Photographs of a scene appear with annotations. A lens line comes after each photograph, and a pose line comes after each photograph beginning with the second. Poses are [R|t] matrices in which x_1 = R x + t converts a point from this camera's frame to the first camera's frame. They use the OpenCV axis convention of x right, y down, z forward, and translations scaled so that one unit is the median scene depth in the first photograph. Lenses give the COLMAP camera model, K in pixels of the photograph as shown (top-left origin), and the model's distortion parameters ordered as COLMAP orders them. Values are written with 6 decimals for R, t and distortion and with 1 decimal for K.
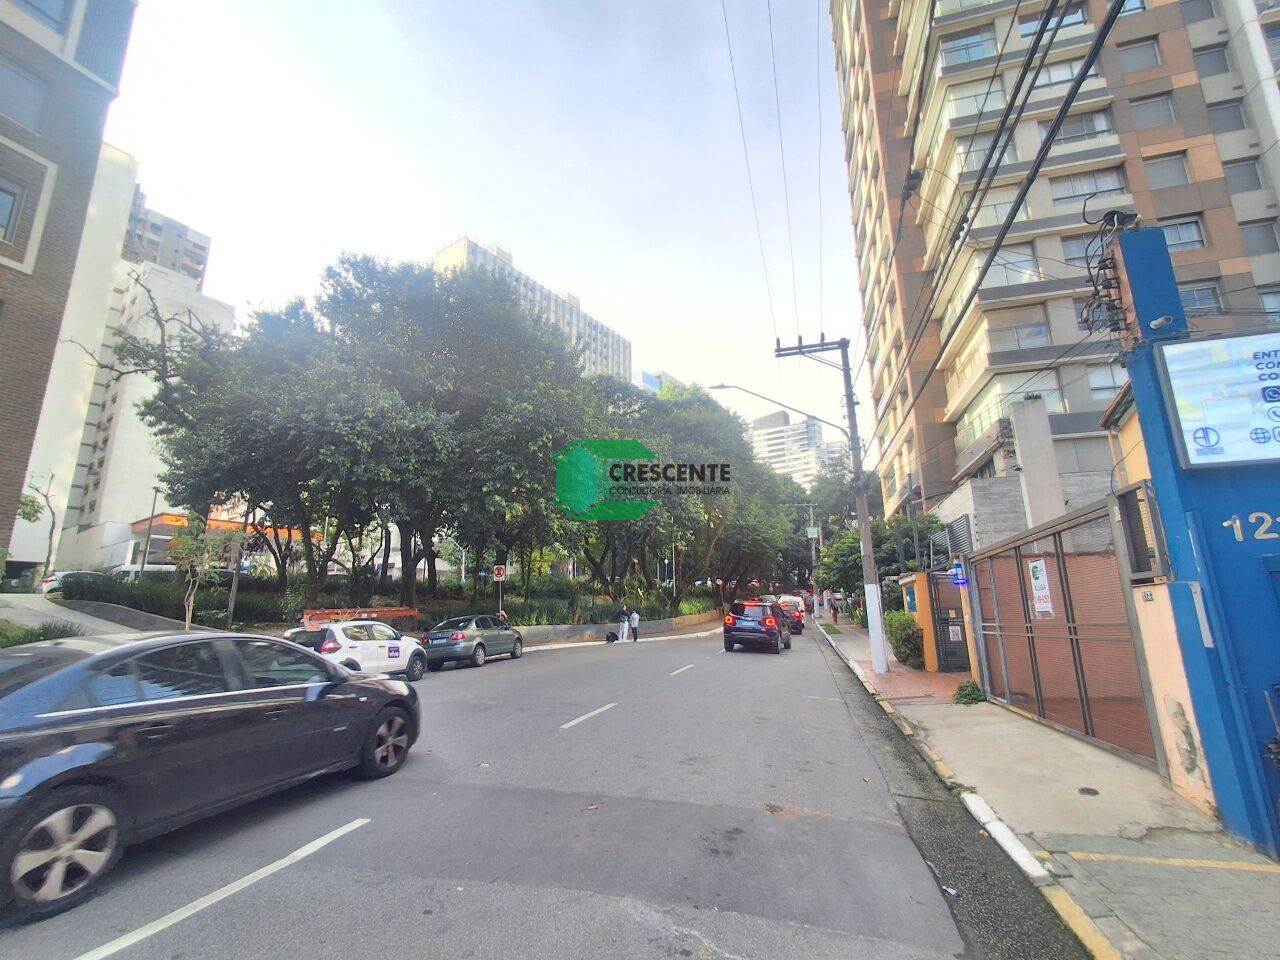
lens RADIAL K [[584.2, 0, 632.9], [0, 584.2, 484.1], [0, 0, 1]] dist [0.003938, 0.001023]
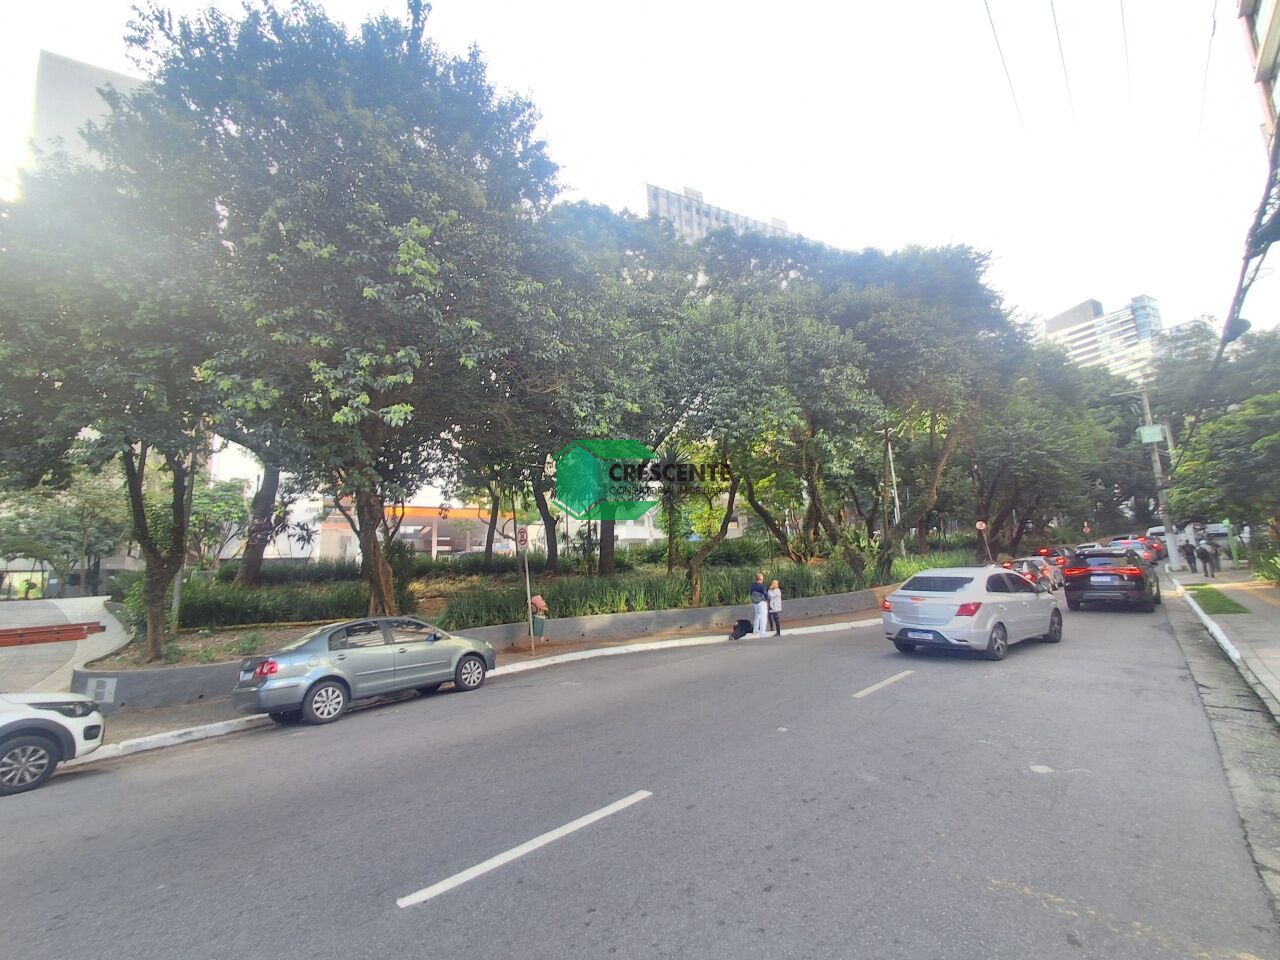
lens RADIAL K [[584.2, 0, 632.9], [0, 584.2, 484.1], [0, 0, 1]] dist [0.003938, 0.001023]
pose [[0.900989, -0.110226, -0.419606, 0.095535], [0.136064, 0.990181, 0.032051, 0.055309], [0.411954, -0.085971, 0.907140, 0.292534]]
